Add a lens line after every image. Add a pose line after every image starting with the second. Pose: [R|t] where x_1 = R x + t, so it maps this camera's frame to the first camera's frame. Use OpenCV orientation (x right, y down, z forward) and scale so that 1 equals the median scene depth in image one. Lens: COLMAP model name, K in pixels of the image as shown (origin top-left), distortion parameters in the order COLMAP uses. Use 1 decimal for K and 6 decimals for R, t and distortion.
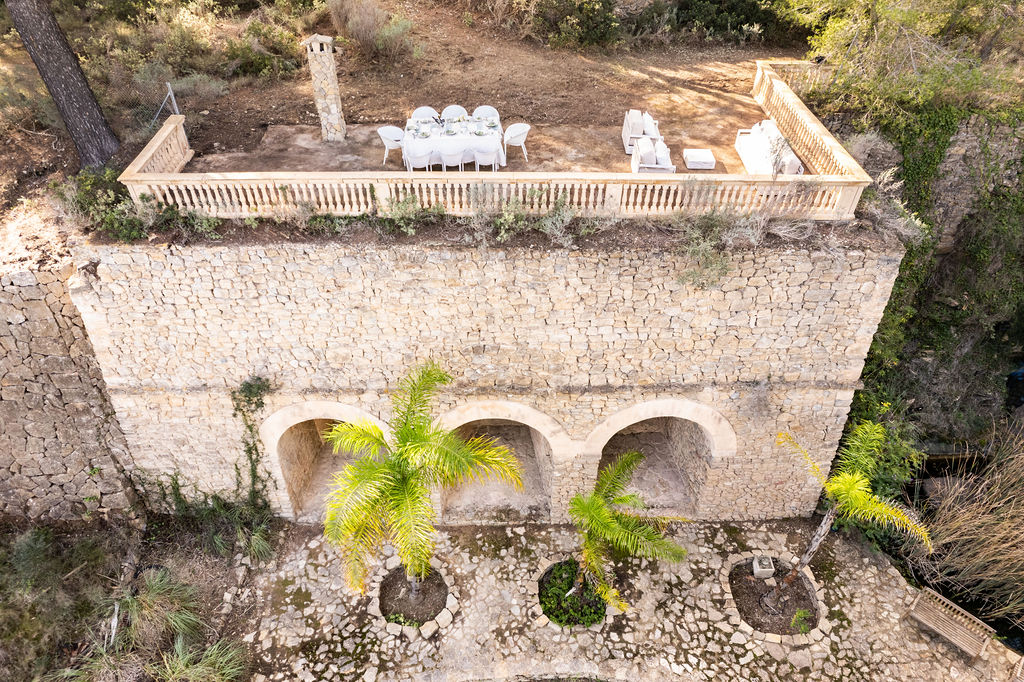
lens RADIAL K [[677.2, 0, 516.4], [0, 677.2, 342.7], [0, 0, 1]] dist [-0.027507, 0.019837]
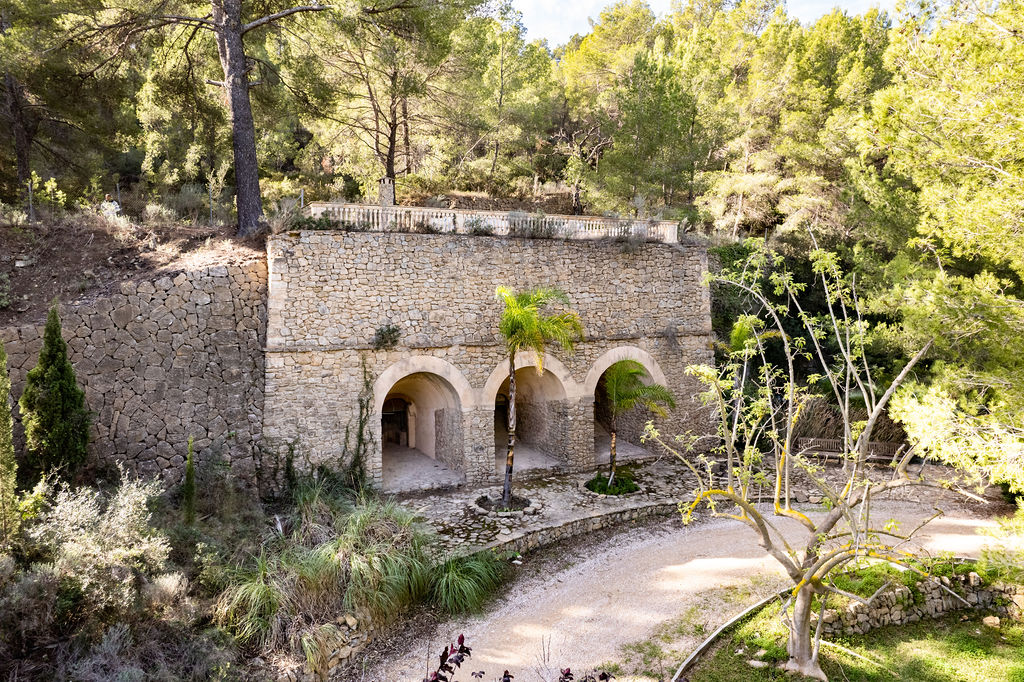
lens RADIAL K [[677.2, 0, 508.7], [0, 677.2, 340.5], [0, 0, 1]] dist [-0.027507, 0.019837]
pose [[0.910937, -0.030283, 0.411432, -0.713517], [0.279301, 0.779249, -0.561036, 0.922759], [-0.303618, 0.625982, 0.718306, -0.110252]]
